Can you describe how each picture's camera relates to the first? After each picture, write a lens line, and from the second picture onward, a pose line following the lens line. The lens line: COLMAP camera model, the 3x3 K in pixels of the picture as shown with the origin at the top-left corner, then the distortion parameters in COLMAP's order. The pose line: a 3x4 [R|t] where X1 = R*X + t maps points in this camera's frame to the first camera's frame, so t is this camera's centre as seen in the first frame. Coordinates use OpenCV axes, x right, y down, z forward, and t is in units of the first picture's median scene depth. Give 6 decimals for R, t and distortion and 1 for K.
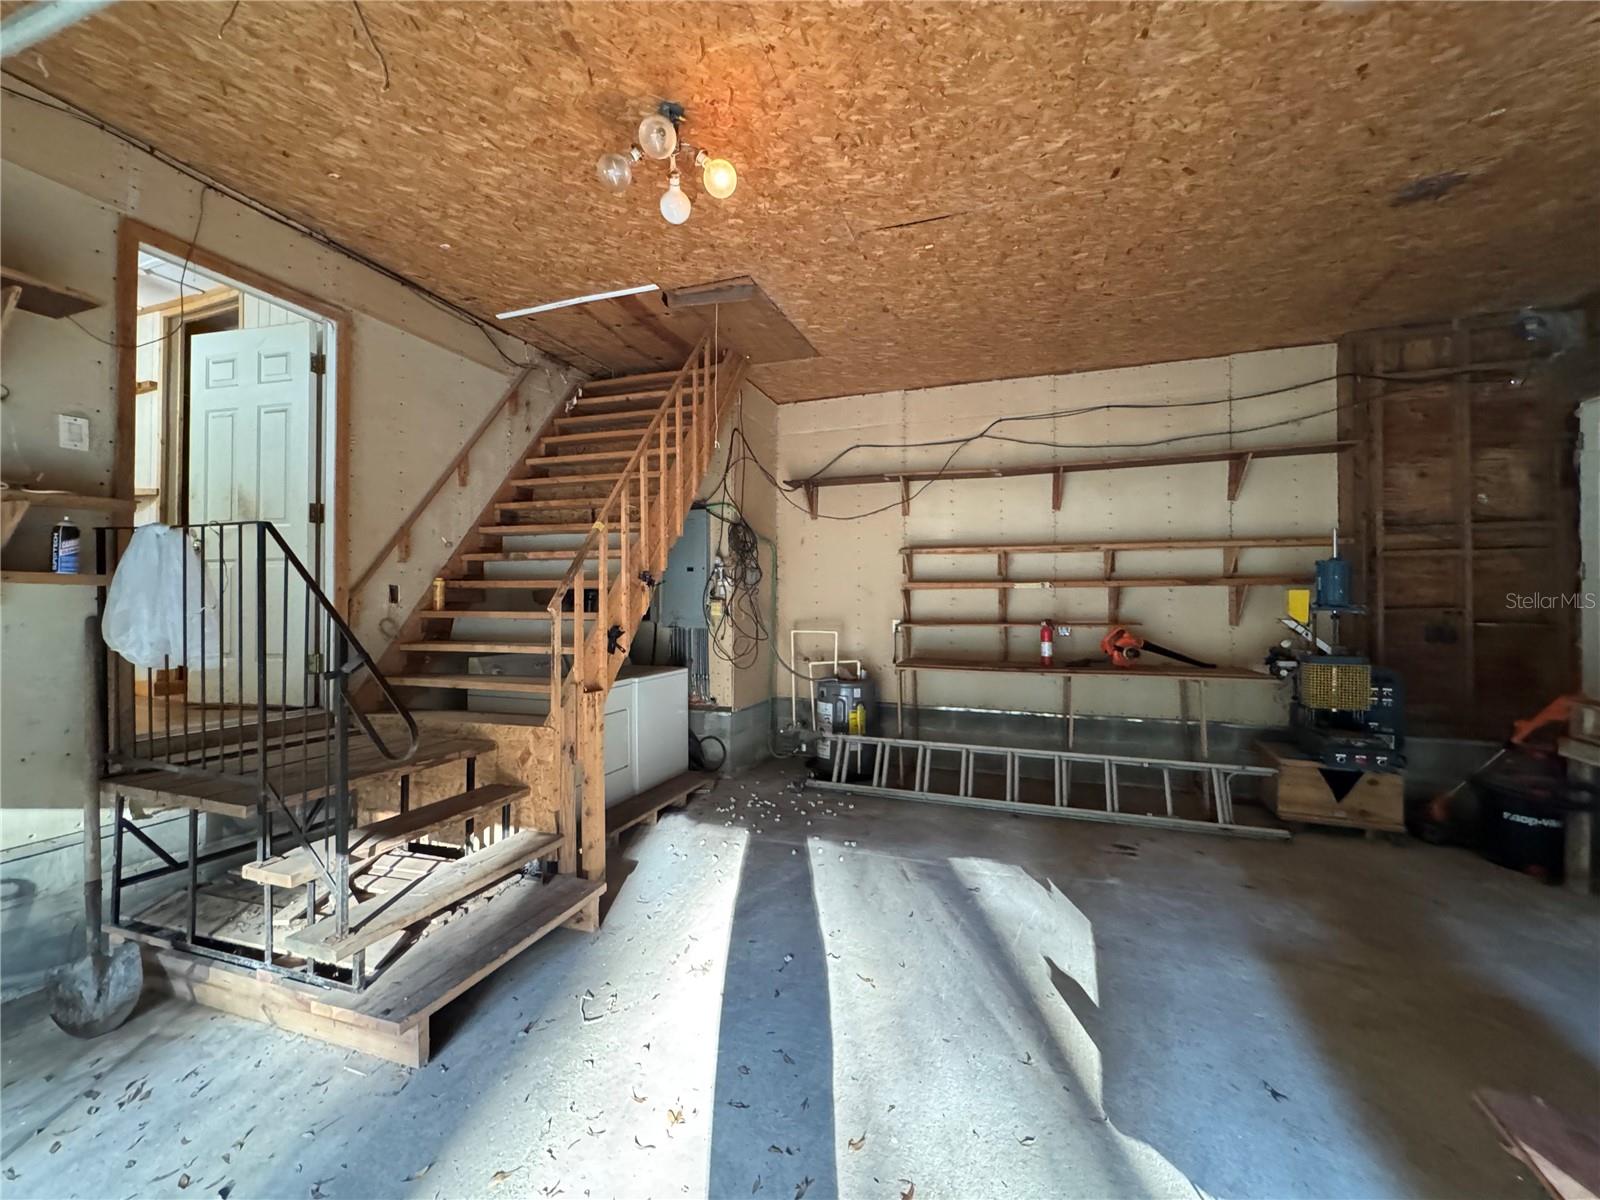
lens RADIAL K [[645.3, 0, 800.0], [0, 645.3, 600.0], [0, 0, 1]] dist [-0.001746, -0.000106]
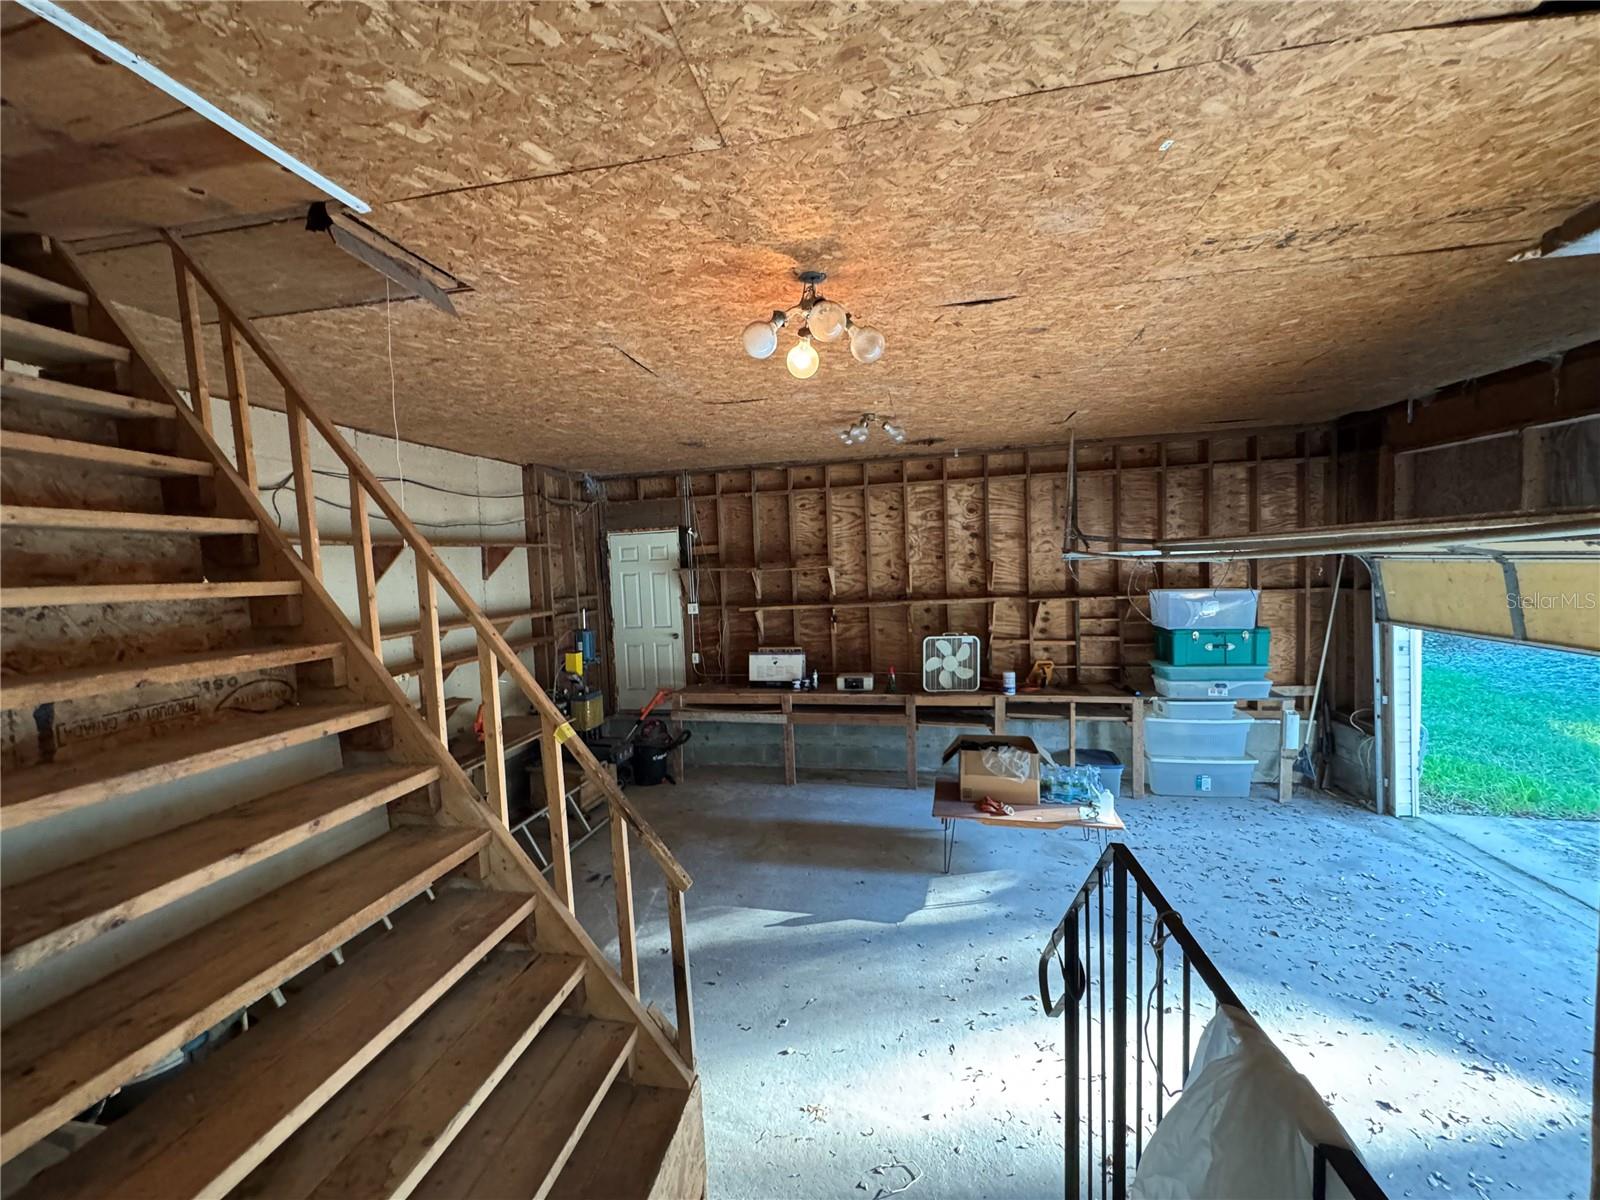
lens RADIAL K [[645.3, 0, 800.0], [0, 645.3, 600.0], [0, 0, 1]] dist [-0.001746, -0.000106]
pose [[-0.150517, -0.052898, 0.987191, -0.641405], [0.030904, 0.997828, 0.058180, -0.180870], [-0.988124, 0.039265, -0.148555, 0.642189]]
